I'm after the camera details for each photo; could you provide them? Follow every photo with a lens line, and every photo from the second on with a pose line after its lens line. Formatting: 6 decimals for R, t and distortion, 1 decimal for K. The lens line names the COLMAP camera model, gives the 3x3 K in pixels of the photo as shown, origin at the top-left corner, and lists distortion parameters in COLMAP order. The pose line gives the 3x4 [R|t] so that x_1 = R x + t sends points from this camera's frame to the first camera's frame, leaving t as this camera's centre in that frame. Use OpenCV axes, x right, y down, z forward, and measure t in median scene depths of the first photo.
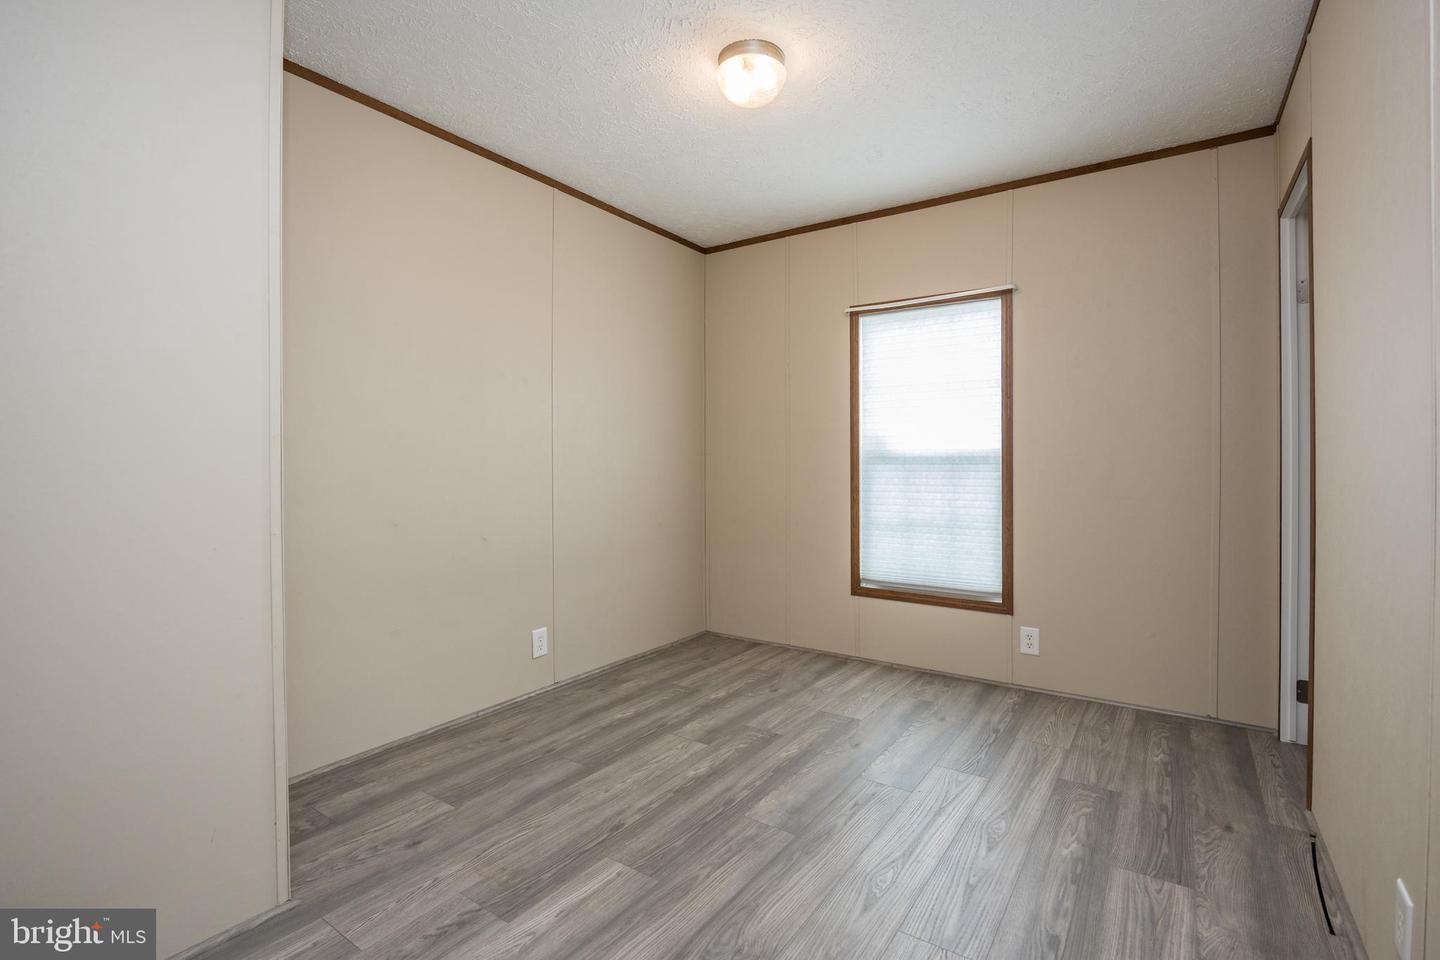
lens RADIAL K [[676.2, 0, 720.0], [0, 676.2, 480.0], [0, 0, 1]] dist [0.001080, 0.000226]
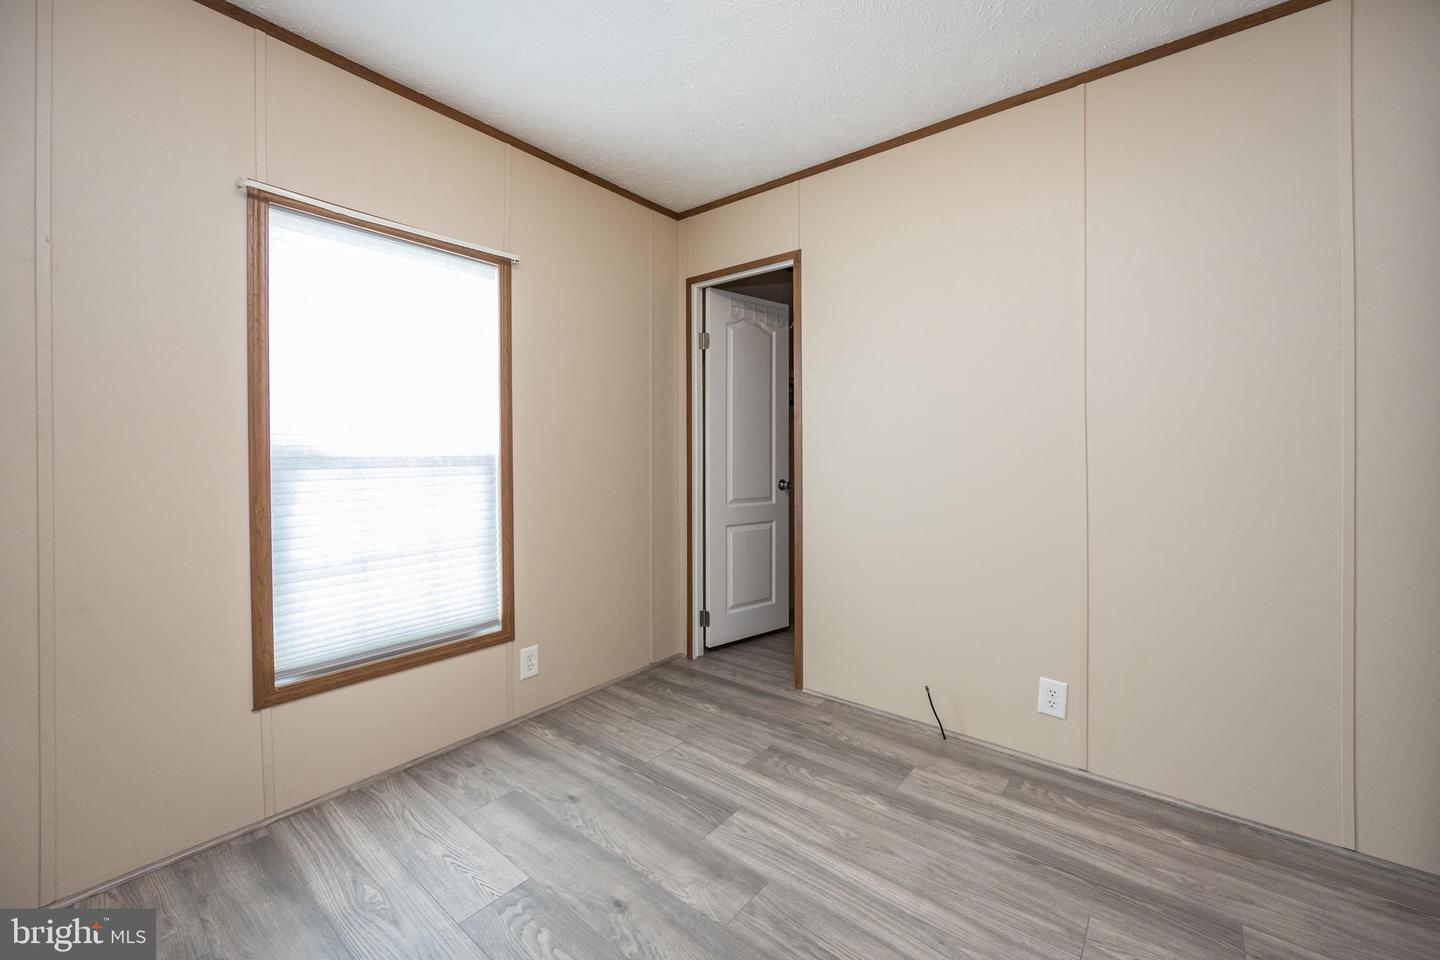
lens RADIAL K [[560.3, 0, 726.3], [0, 560.3, 454.4], [0, 0, 1]] dist [-0.008833, 0.000220]
pose [[0.066586, -0.009014, 0.997740, -0.259446], [0.019983, 0.999771, 0.007699, -0.037080], [-0.997581, 0.019426, 0.066751, 0.680871]]
